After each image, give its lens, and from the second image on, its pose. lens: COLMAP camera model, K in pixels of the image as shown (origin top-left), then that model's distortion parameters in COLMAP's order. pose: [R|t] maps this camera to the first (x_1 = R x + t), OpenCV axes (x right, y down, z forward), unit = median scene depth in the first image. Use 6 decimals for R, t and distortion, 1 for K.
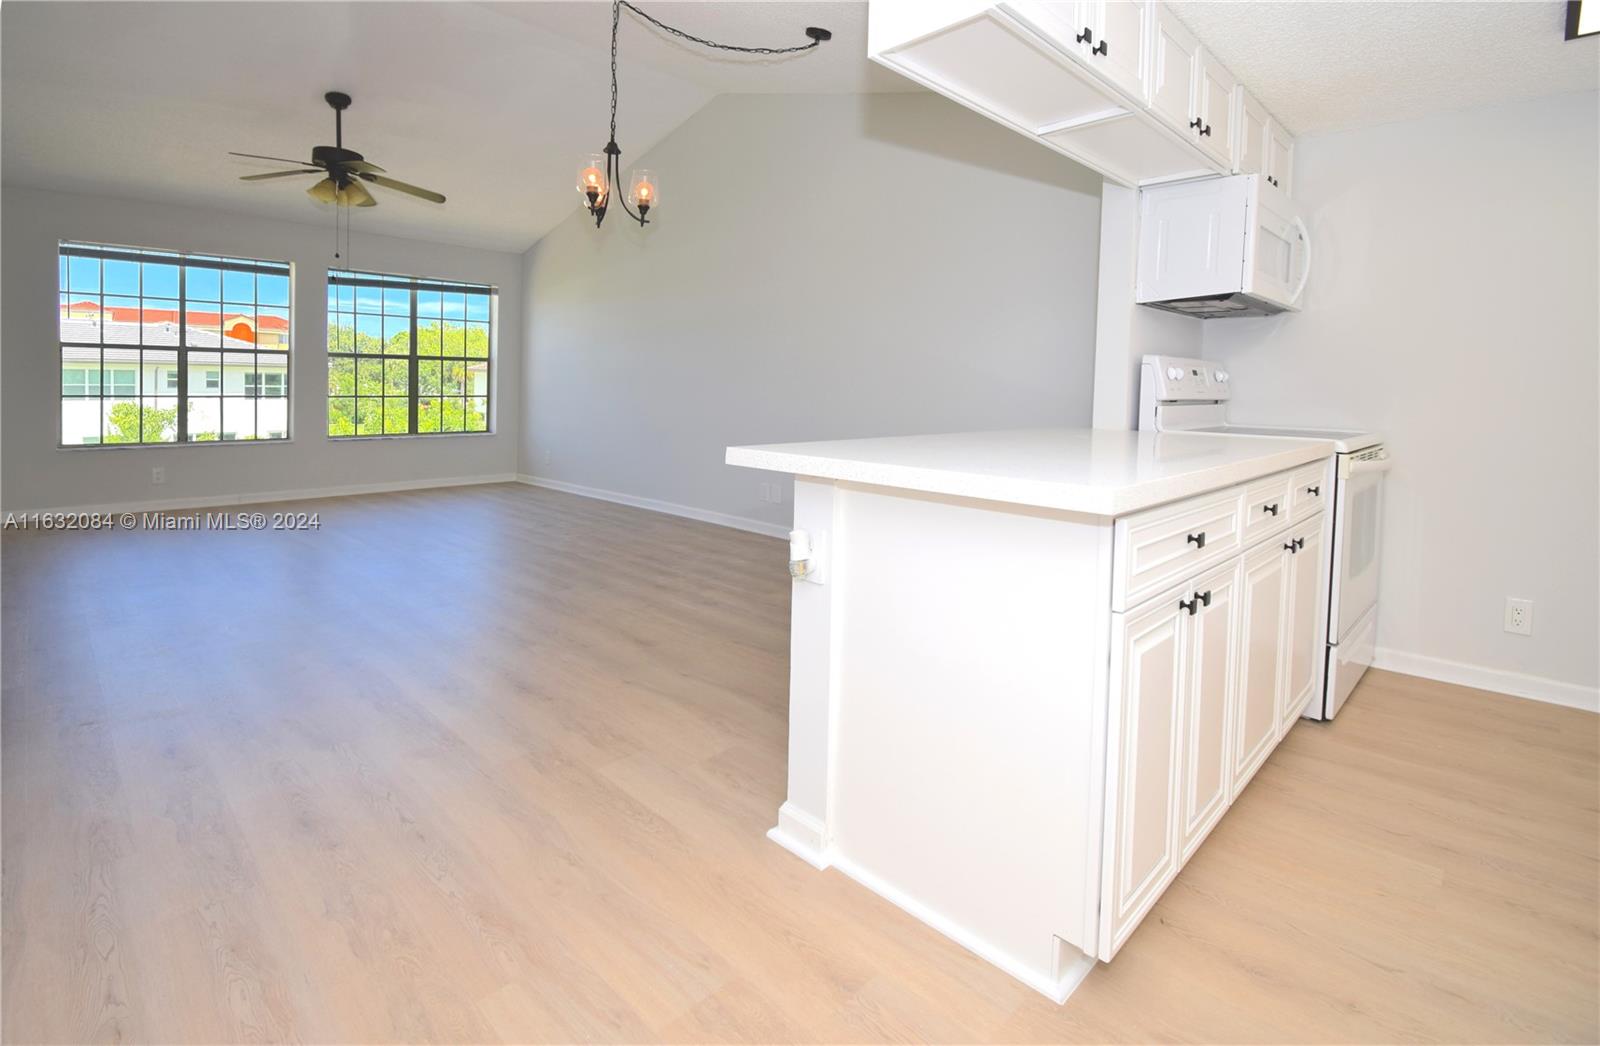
lens RADIAL K [[780.6, 0, 847.0], [0, 780.6, 428.0], [0, 0, 1]] dist [-0.017686, -0.000341]
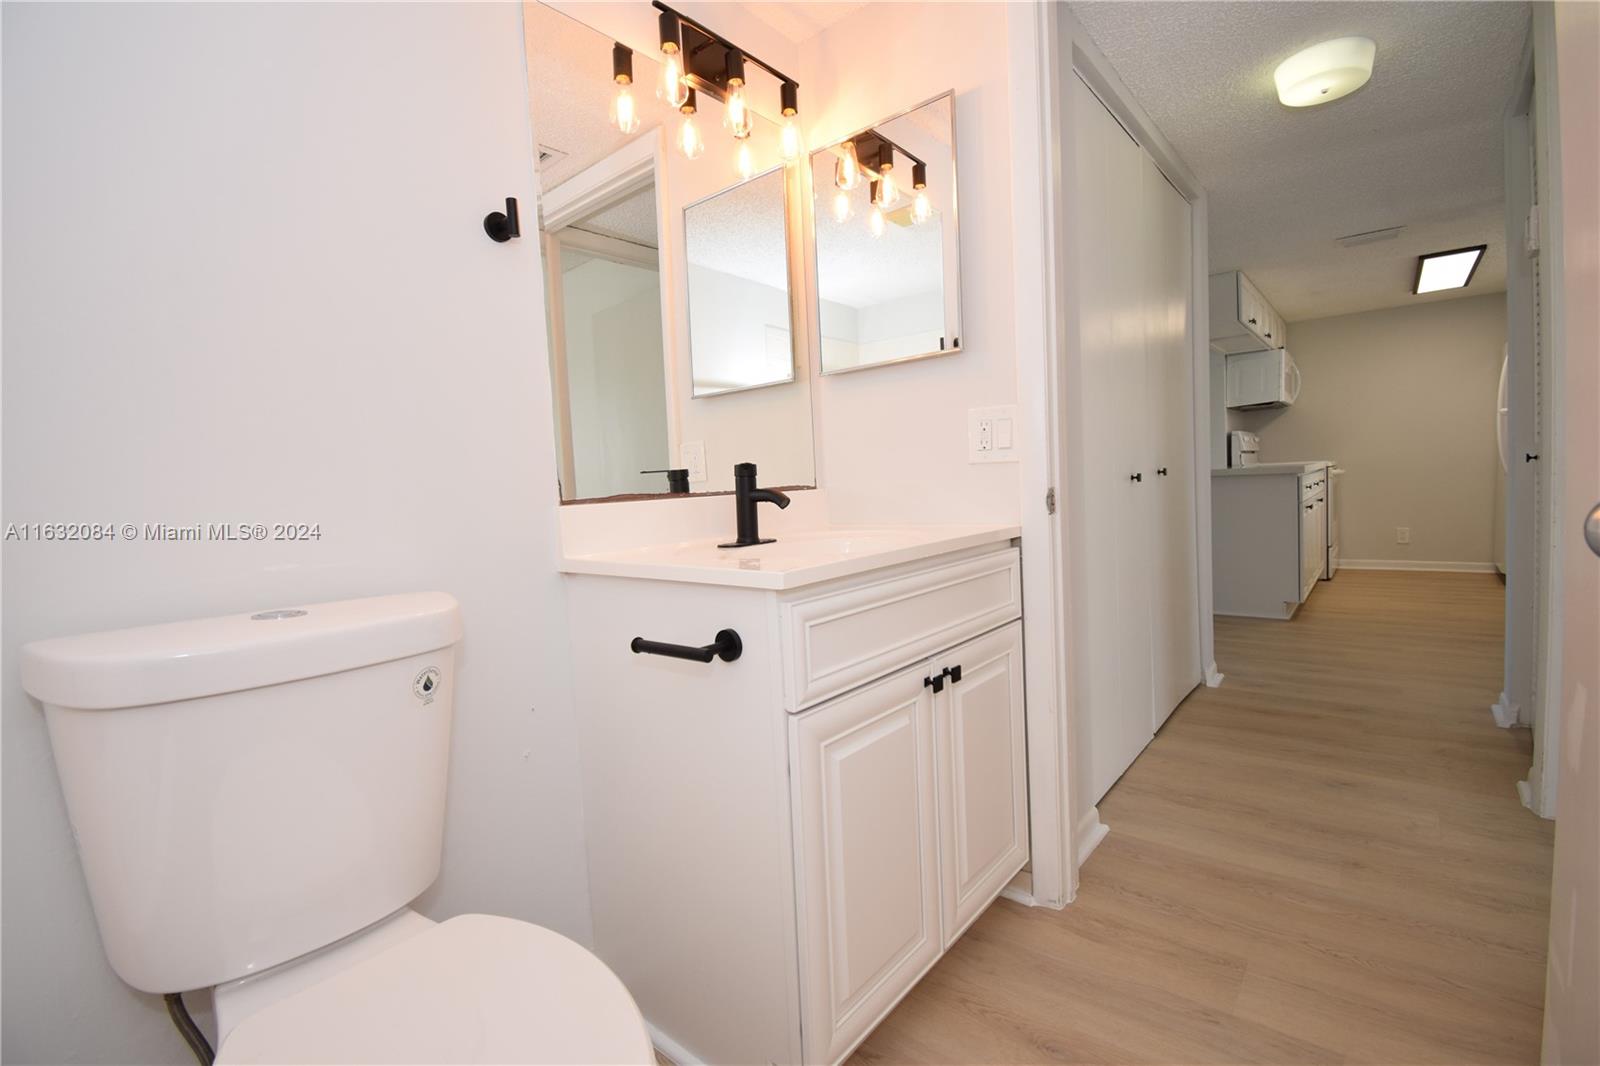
lens RADIAL K [[730.1, 0, 800.0], [0, 730.1, 533.0], [0, 0, 1]] dist [0.036529, -0.031942]
pose [[0.996255, -0.065043, 0.056968, -1.026896], [0.064296, 0.997820, 0.014848, 0.088798], [-0.057810, -0.011129, 0.998266, -1.073569]]
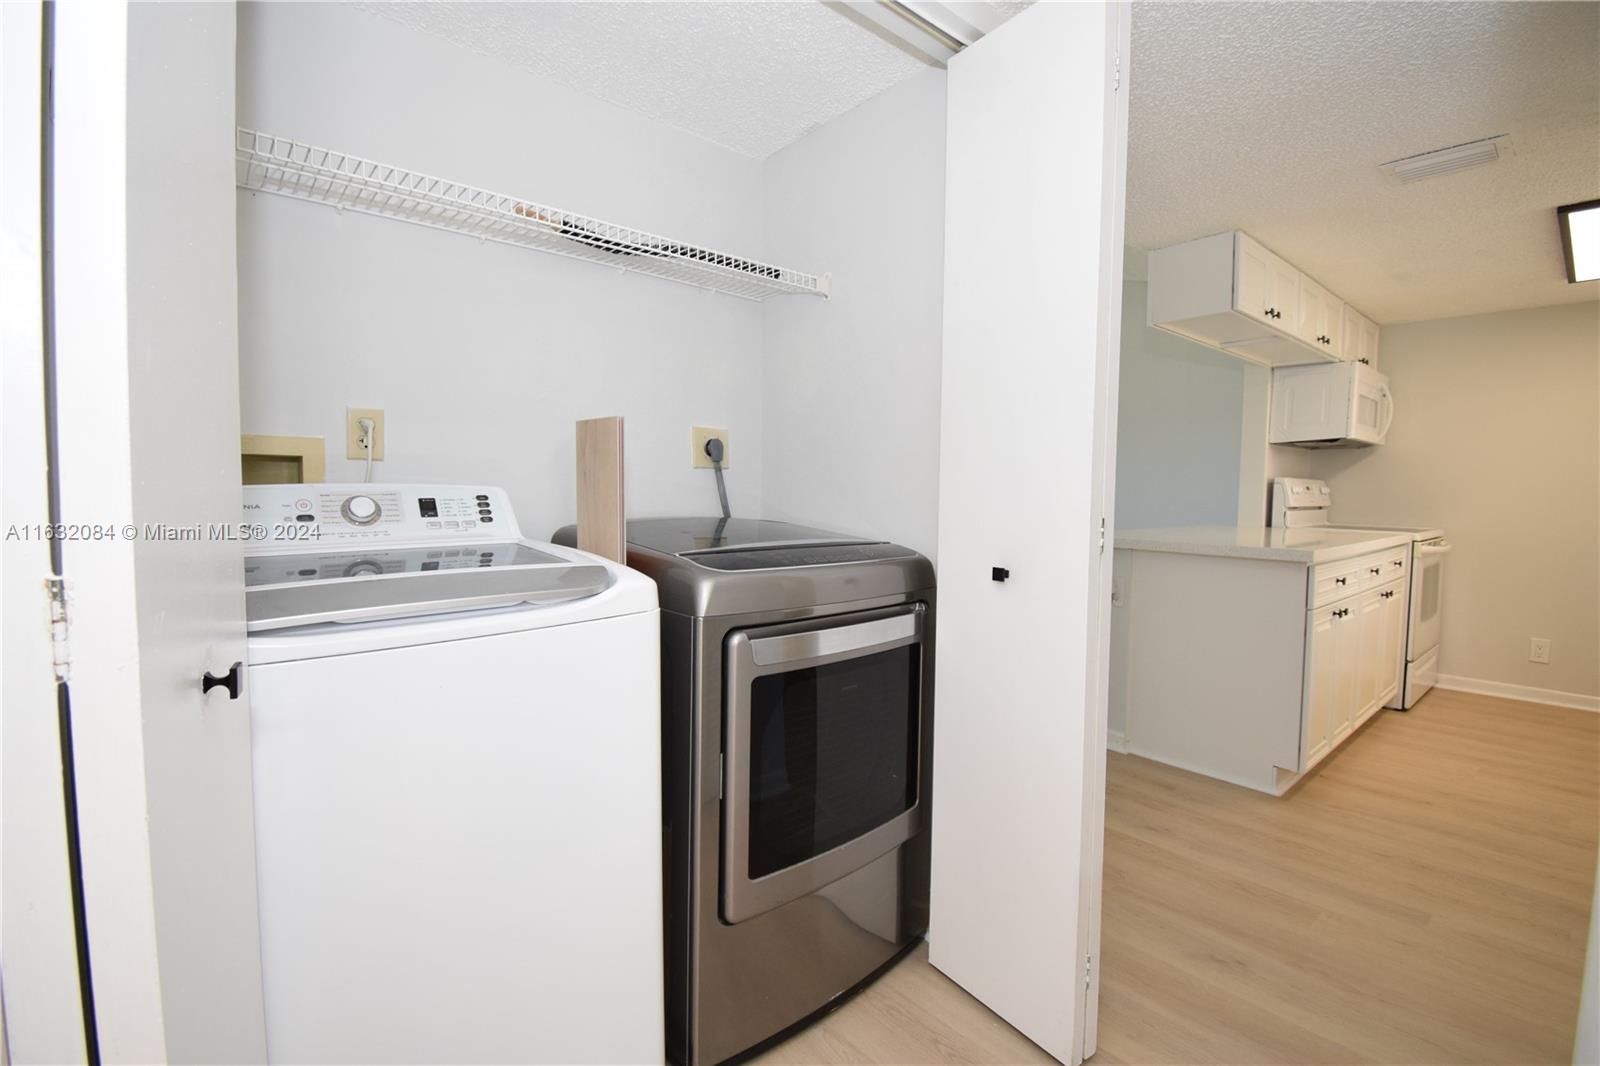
lens RADIAL K [[714.1, 0, 800.0], [0, 714.1, 533.0], [0, 0, 1]] dist [0.003280, -0.015359]
pose [[0.991906, 0.004461, -0.126894, -0.389699], [-0.003672, 0.999972, 0.006454, 0.010603], [0.126919, -0.005935, 0.991895, -0.545188]]
